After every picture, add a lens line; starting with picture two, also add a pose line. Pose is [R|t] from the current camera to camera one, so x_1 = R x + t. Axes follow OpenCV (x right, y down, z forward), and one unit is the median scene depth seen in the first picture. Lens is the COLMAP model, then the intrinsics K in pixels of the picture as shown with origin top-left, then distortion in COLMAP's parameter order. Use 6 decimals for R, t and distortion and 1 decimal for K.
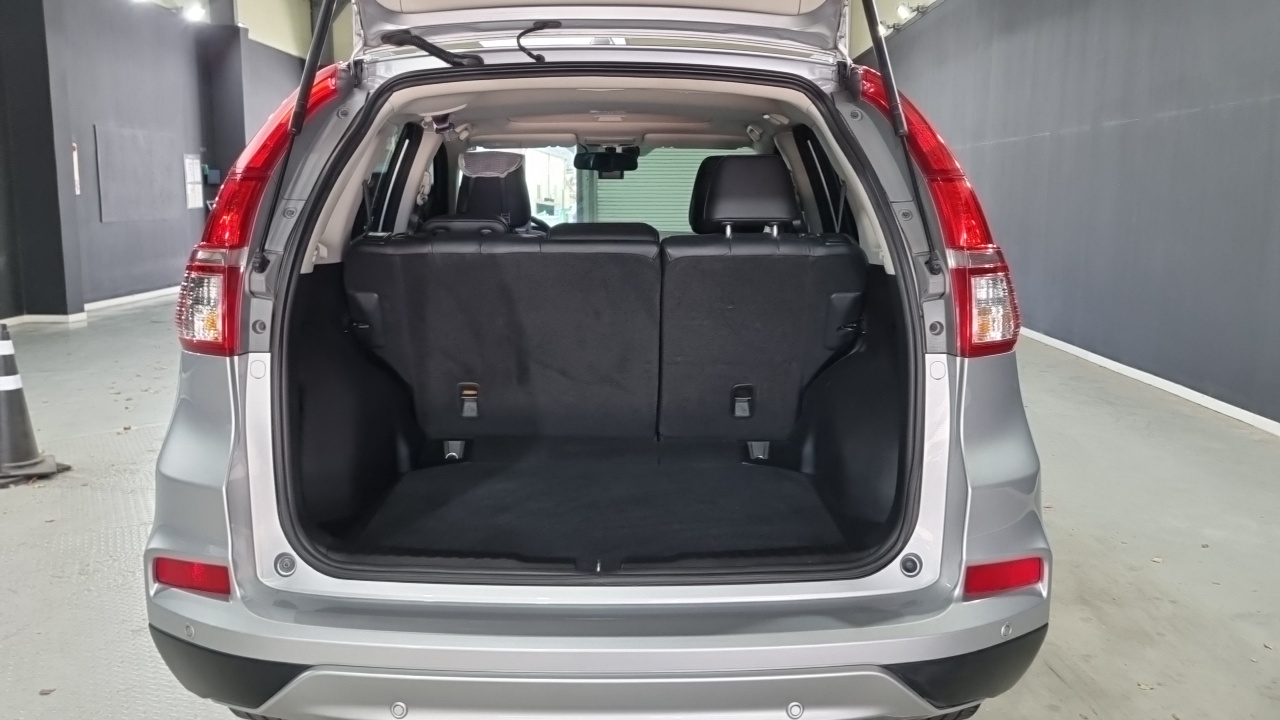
lens RADIAL K [[976.3, 0, 622.7], [0, 976.3, 354.8], [0, 0, 1]] dist [0.019369, -0.002758]
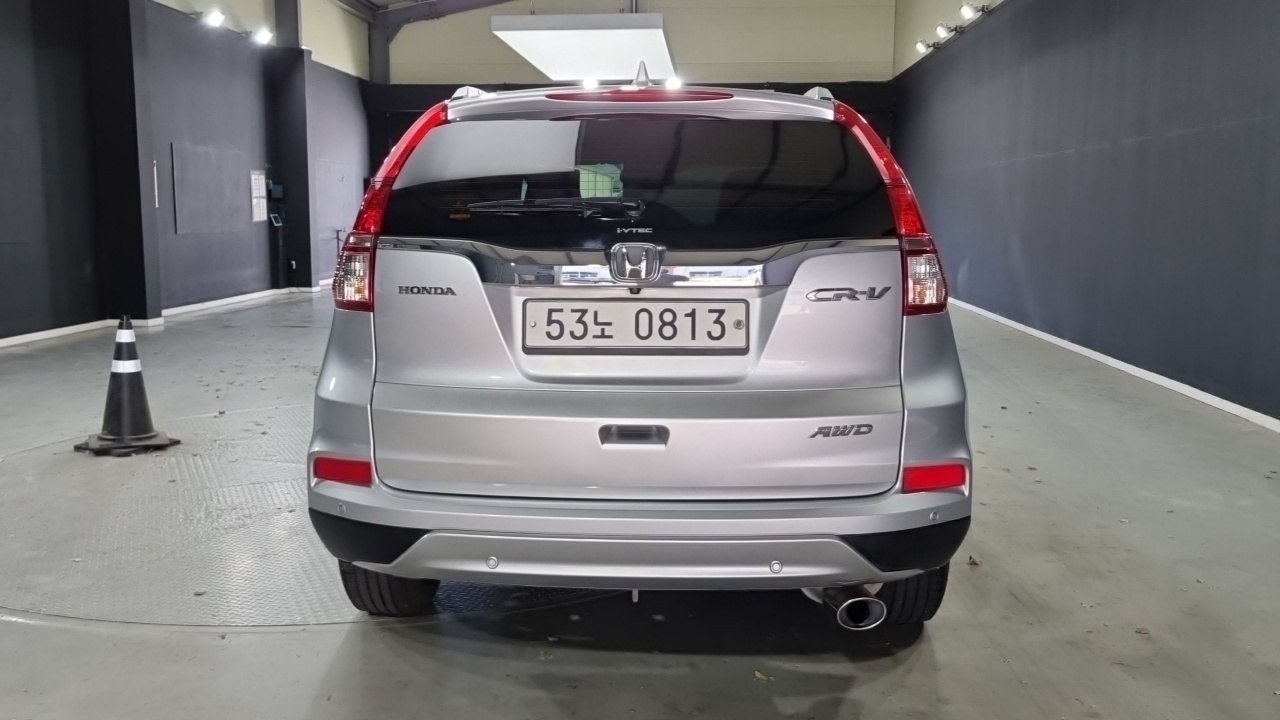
lens RADIAL K [[976.3, 0, 638.6], [0, 976.3, 357.0], [0, 0, 1]] dist [0.019369, -0.002758]
pose [[0.999526, 0.006122, -0.030159, 0.007594], [-0.006540, 0.999884, -0.013779, 0.030239], [0.030071, 0.013969, 0.999450, -0.139137]]
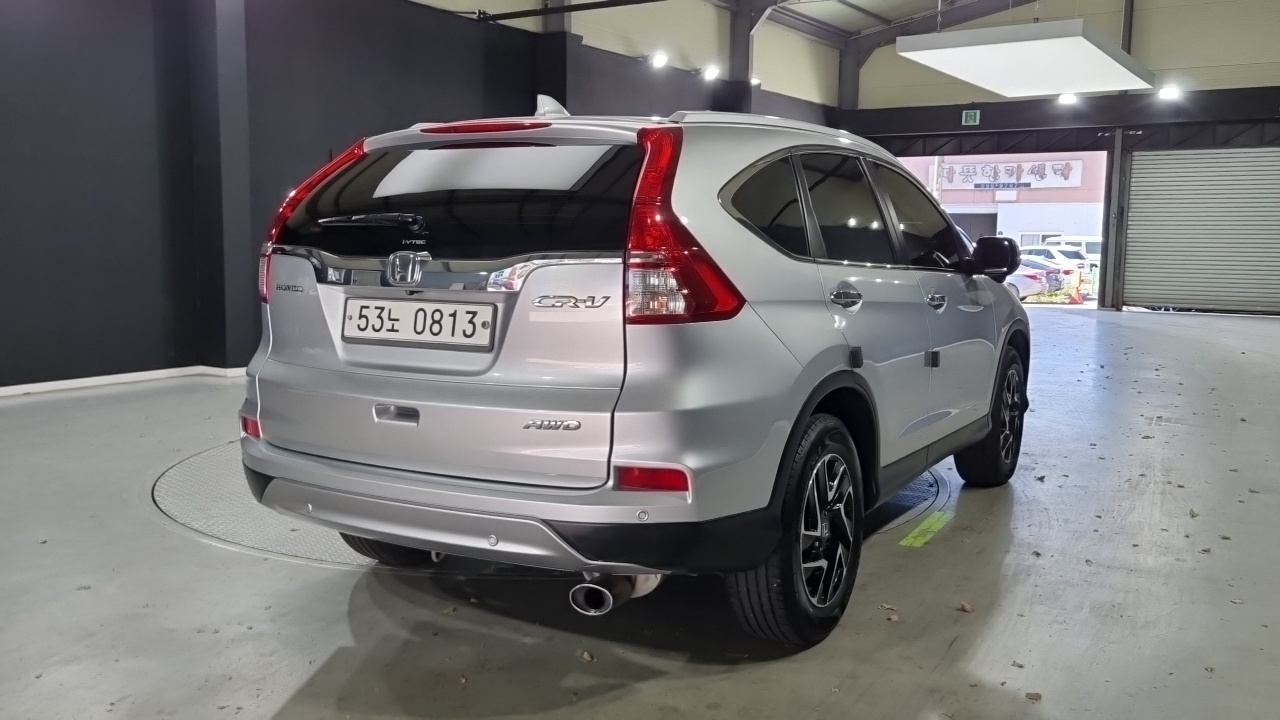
lens RADIAL K [[976.3, 0, 632.4], [0, 976.3, 369.4], [0, 0, 1]] dist [0.019369, -0.002758]
pose [[0.897456, 0.067664, -0.435883, 0.367201], [-0.078817, 0.996861, -0.007531, 0.029767], [0.434005, 0.041114, 0.899972, -0.113597]]
